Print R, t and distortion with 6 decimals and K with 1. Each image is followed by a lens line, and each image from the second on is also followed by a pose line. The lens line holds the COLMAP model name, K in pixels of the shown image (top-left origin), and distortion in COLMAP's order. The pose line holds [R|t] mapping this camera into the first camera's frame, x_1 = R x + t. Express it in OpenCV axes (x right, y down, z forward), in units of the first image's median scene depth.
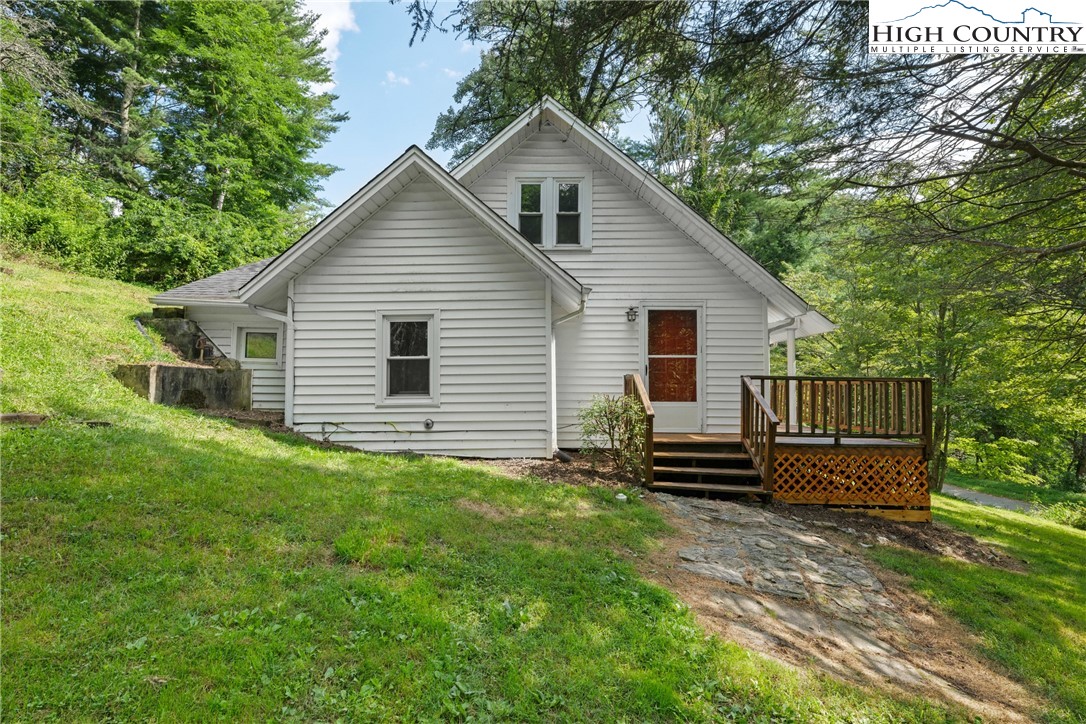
lens RADIAL K [[522.6, 0, 540.8], [0, 522.6, 362.7], [0, 0, 1]] dist [-0.000167, 0.000431]
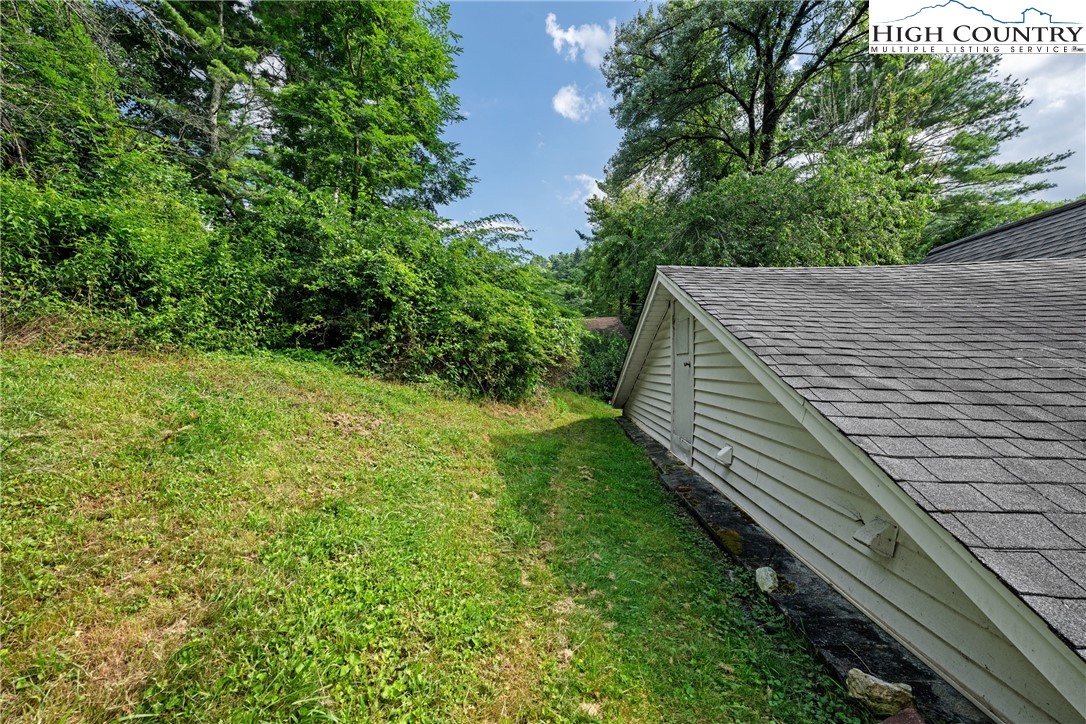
lens RADIAL K [[432.9, 0, 544.8], [0, 432.9, 365.4], [0, 0, 1]] dist [0.001358, -0.000292]
pose [[0.999420, -0.025032, -0.023088, -0.535525], [0.025970, 0.998810, 0.041275, -0.152340], [0.022027, -0.041850, 0.998881, 0.602322]]
